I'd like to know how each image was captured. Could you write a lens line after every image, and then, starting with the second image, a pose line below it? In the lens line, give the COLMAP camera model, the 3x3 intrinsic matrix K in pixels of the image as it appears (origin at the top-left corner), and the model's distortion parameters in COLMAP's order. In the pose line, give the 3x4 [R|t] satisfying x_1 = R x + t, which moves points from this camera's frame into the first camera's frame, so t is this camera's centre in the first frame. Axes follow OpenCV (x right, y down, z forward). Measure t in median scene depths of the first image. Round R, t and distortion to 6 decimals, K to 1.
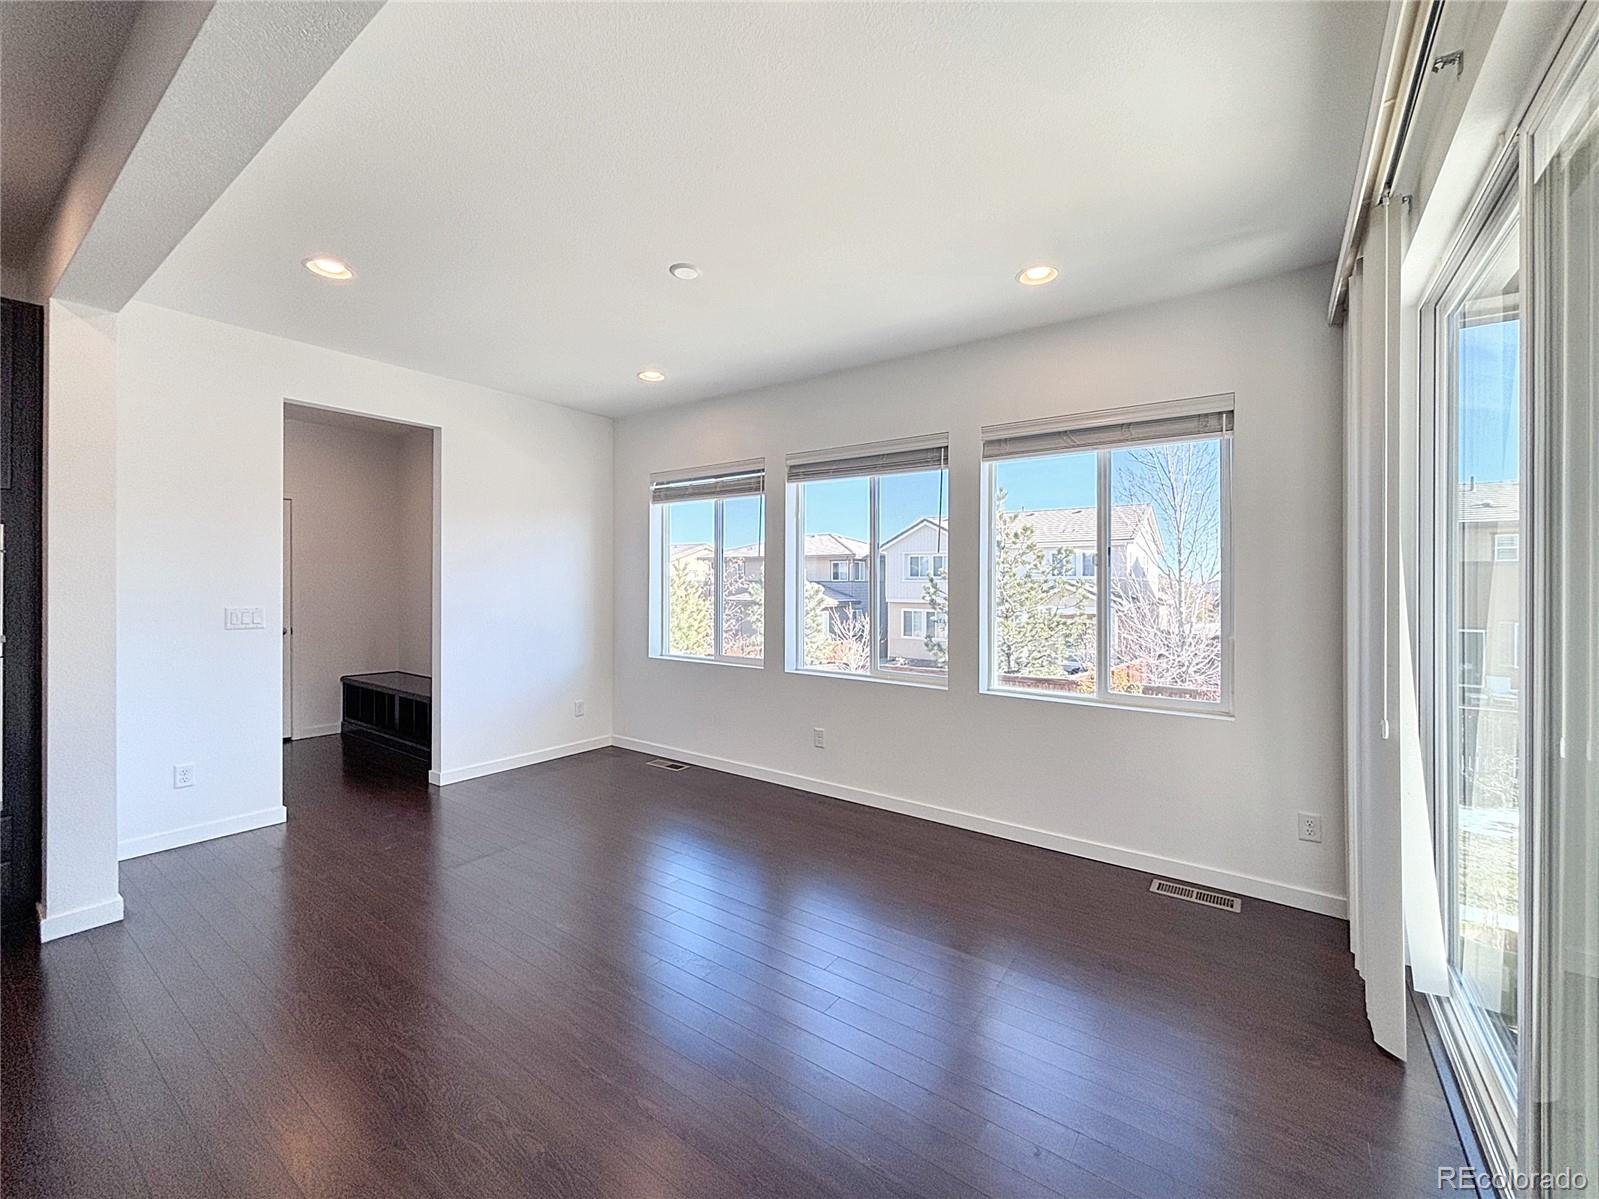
lens RADIAL K [[649.8, 0, 799.2], [0, 649.8, 590.8], [0, 0, 1]] dist [0.008120, 0.000035]
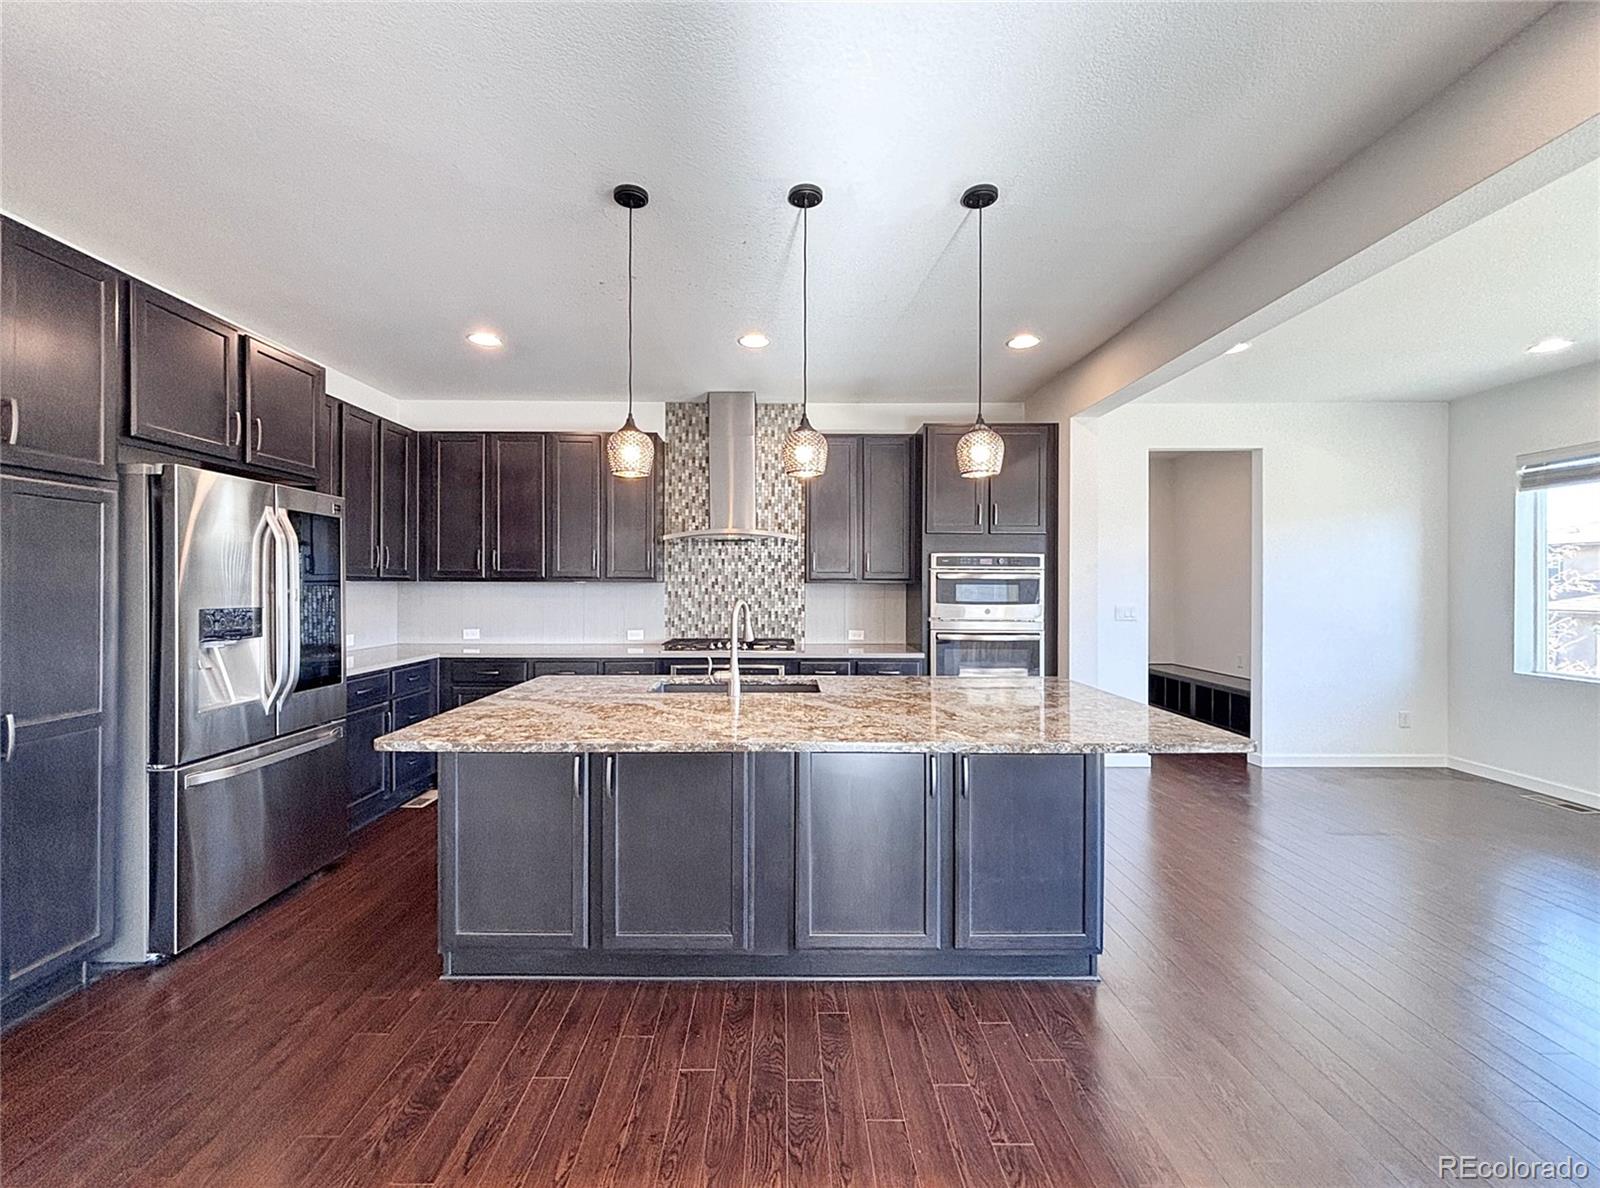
lens RADIAL K [[642.7, 0, 800.0], [0, 642.7, 594.0], [0, 0, 1]] dist [-0.003393, -0.000038]
pose [[0.583421, 0.003685, -0.812162, -0.108108], [-0.003713, 0.999991, 0.001870, 0.001656], [0.812162, 0.001925, 0.583429, -0.270930]]
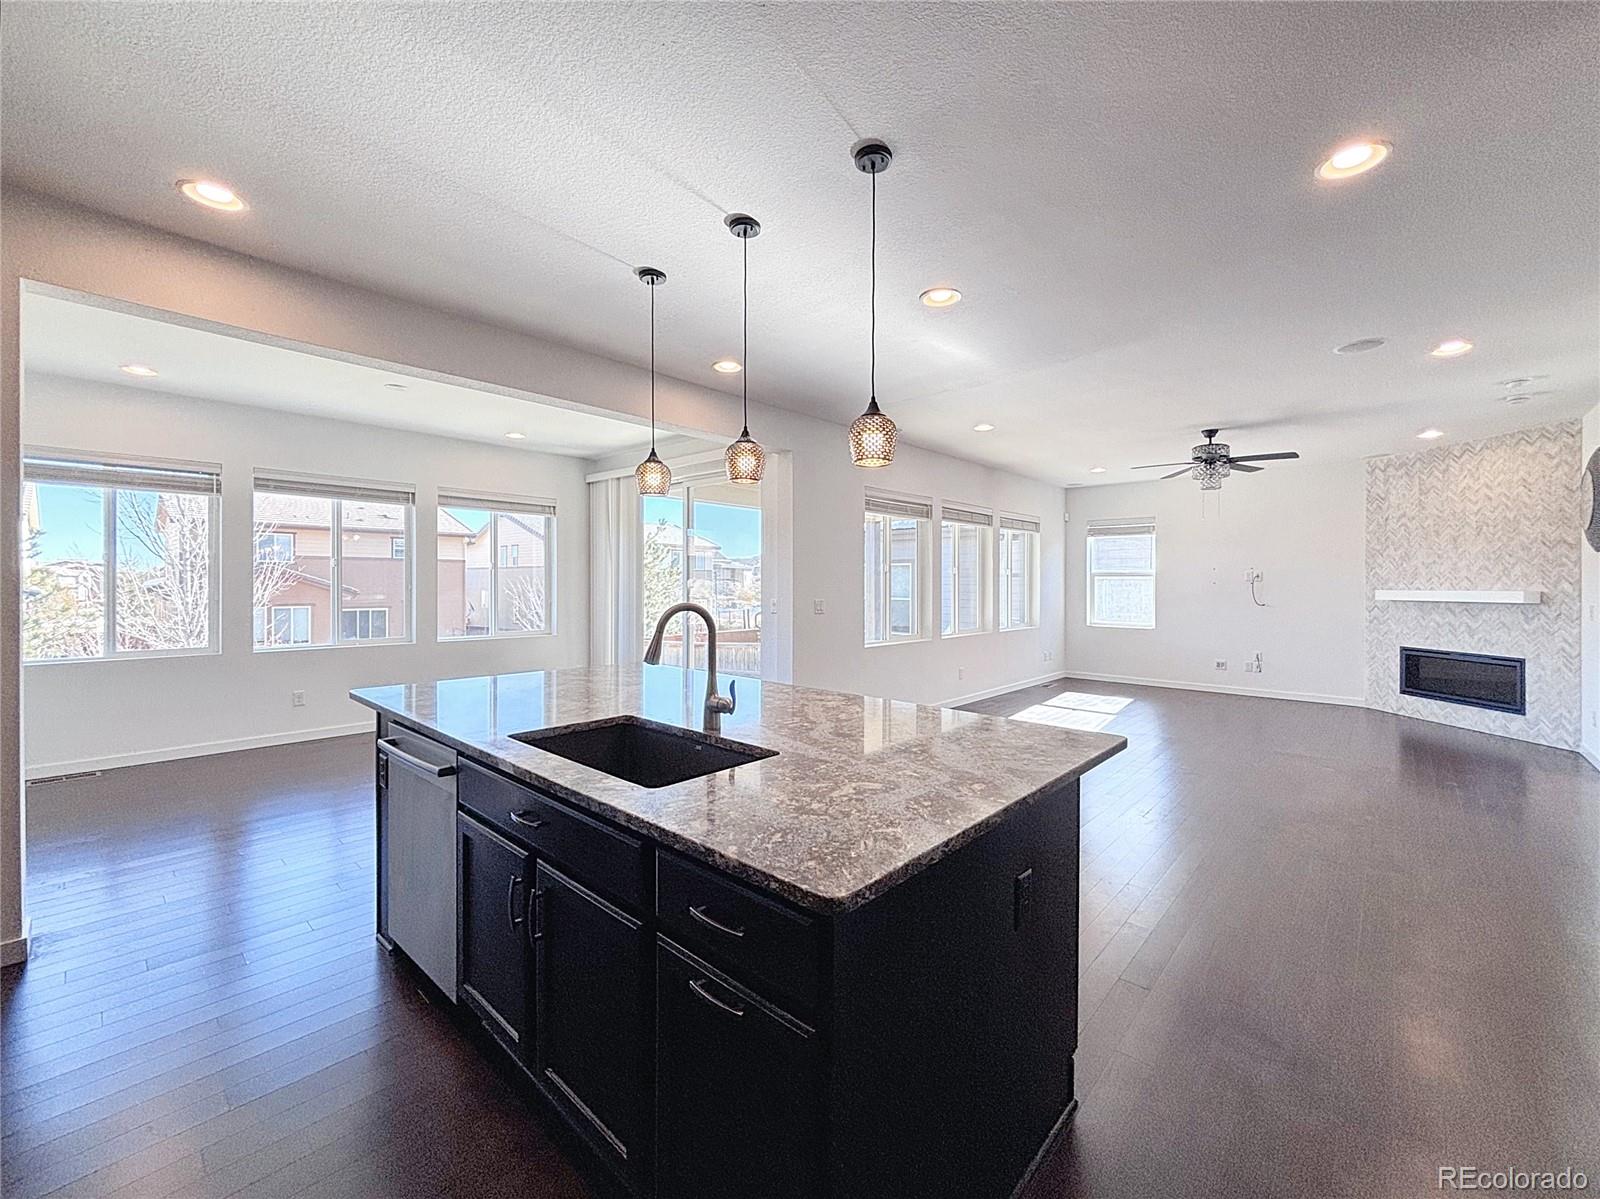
lens RADIAL K [[647.4, 0, 806.7], [0, 647.4, 573.8], [0, 0, 1]] dist [0.001937, 0.000014]
pose [[0.104120, 0.003822, 0.994557, -1.029428], [0.001994, 0.999990, -0.004052, -0.008659], [-0.994563, 0.002405, 0.104112, -0.118595]]
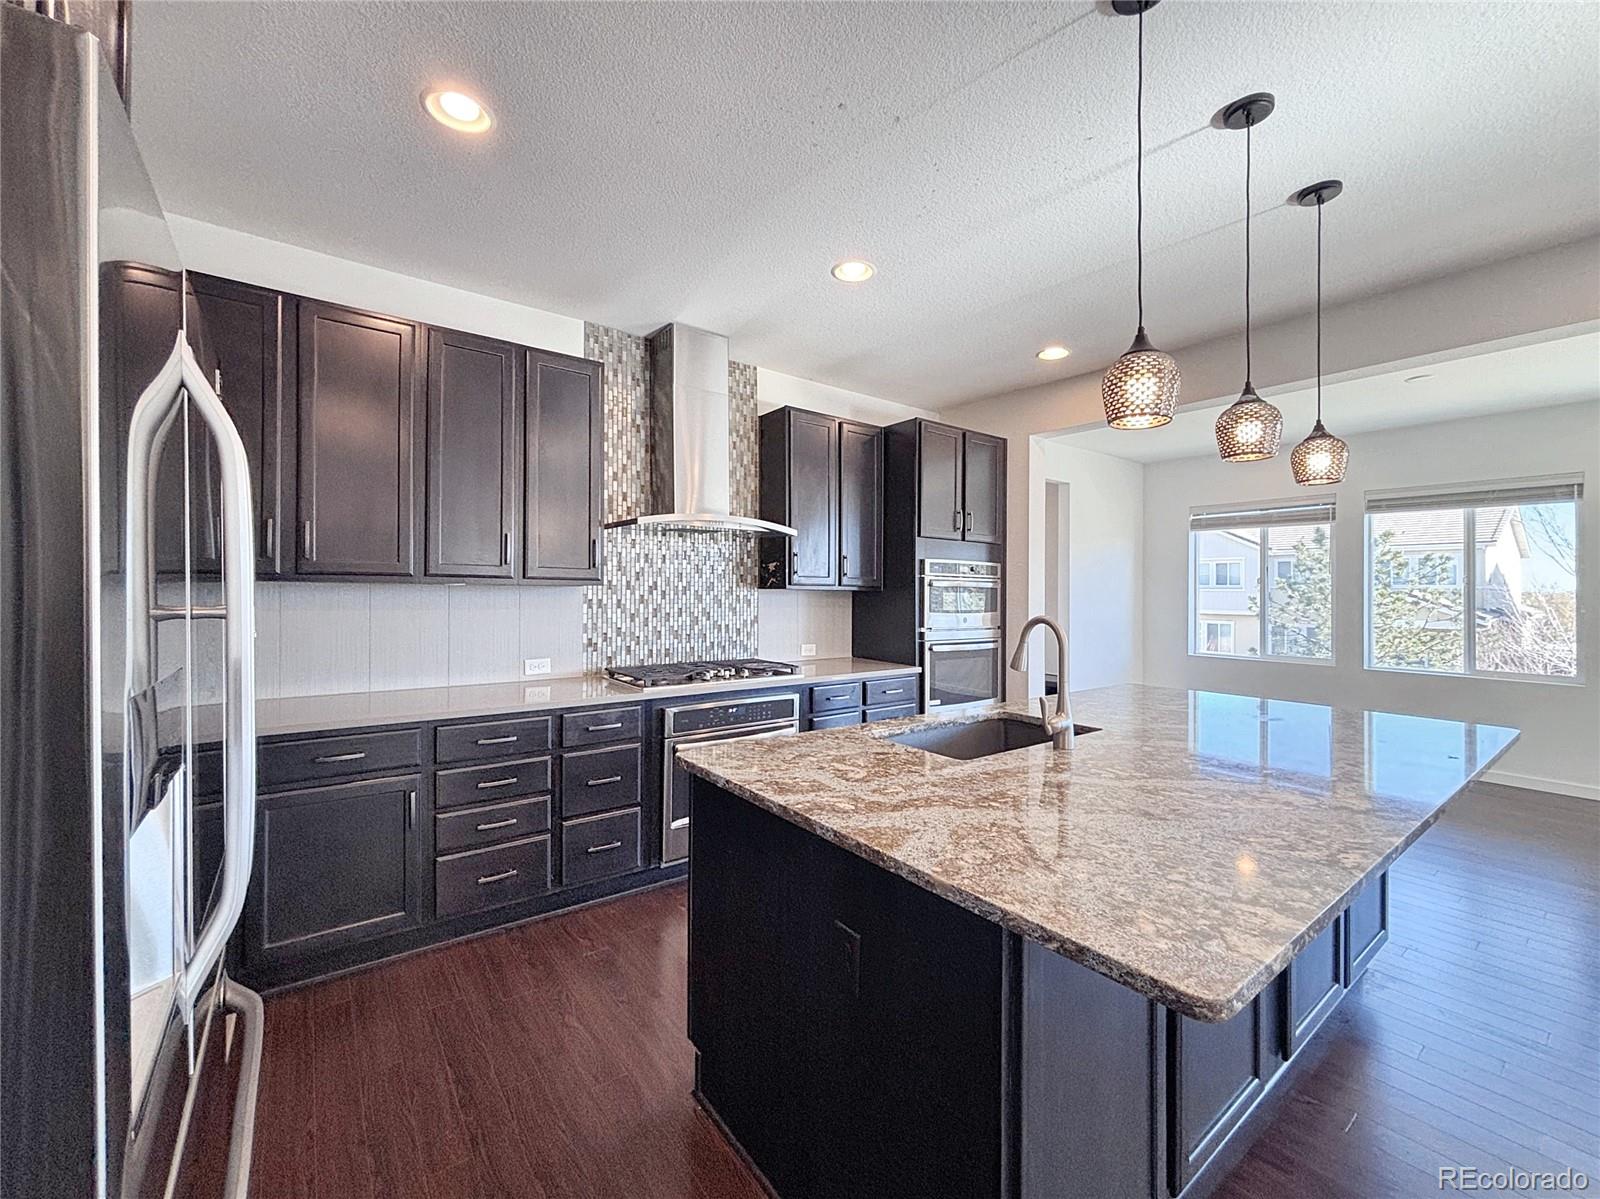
lens RADIAL K [[650.2, 0, 799.7], [0, 650.2, 590.8], [0, 0, 1]] dist [0.008120, 0.000035]
pose [[0.958054, 0.002404, -0.286578, -0.649374], [-0.005708, 0.999926, -0.010697, -0.002631], [0.286531, 0.011884, 0.957997, -0.456745]]
